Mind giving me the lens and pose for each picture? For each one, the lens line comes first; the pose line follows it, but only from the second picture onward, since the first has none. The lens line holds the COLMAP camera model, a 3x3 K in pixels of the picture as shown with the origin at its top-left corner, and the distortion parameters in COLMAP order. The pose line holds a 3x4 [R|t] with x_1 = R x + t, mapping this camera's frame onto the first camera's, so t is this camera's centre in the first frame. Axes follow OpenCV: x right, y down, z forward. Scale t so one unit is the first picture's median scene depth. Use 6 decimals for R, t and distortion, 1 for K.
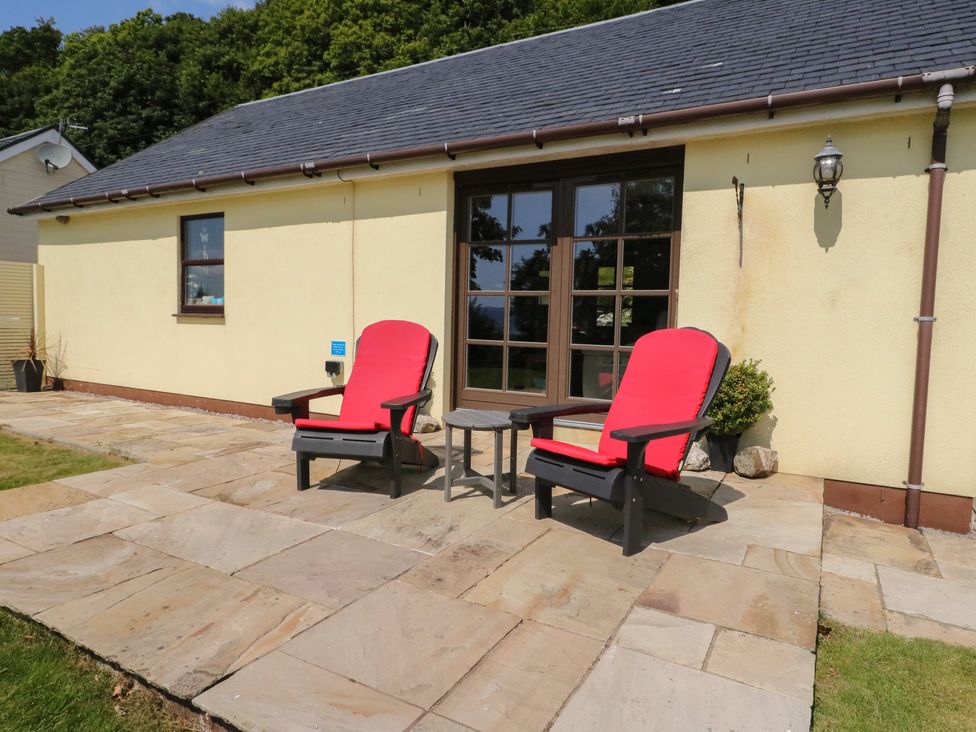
lens RADIAL K [[613.8, 0, 488.0], [0, 613.8, 366.0], [0, 0, 1]] dist [-0.003684, -0.006009]
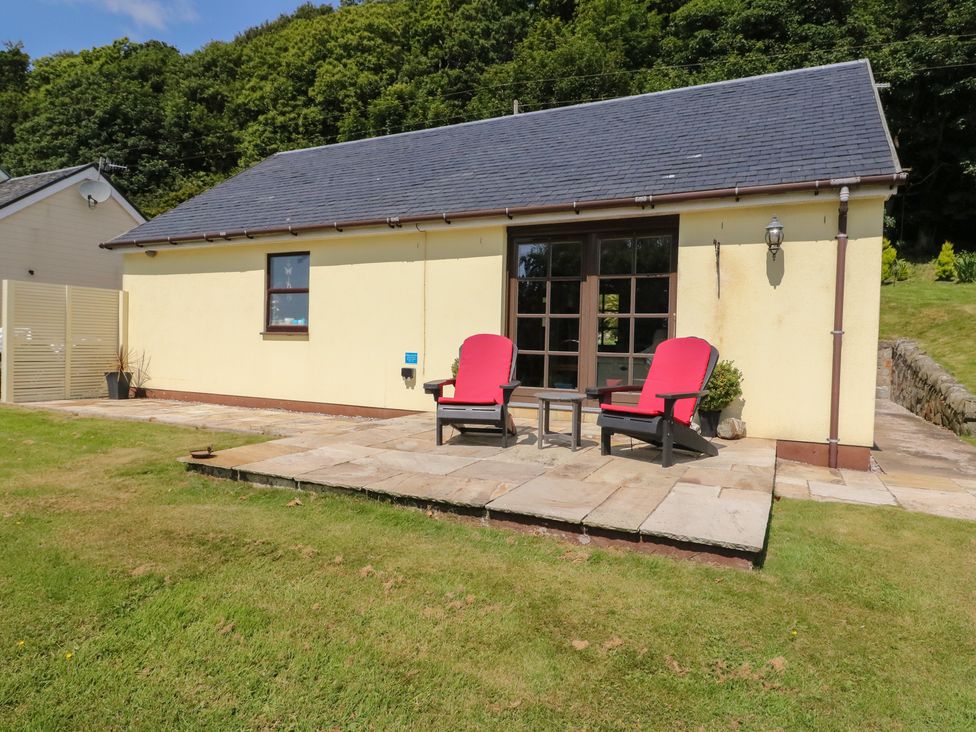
lens RADIAL K [[613.8, 0, 488.0], [0, 613.8, 366.0], [0, 0, 1]] dist [-0.003684, -0.006009]
pose [[0.998290, -0.002603, 0.058390, -0.169459], [0.004910, 0.999211, -0.039414, 0.042143], [-0.058241, 0.039633, 0.997516, -0.321278]]
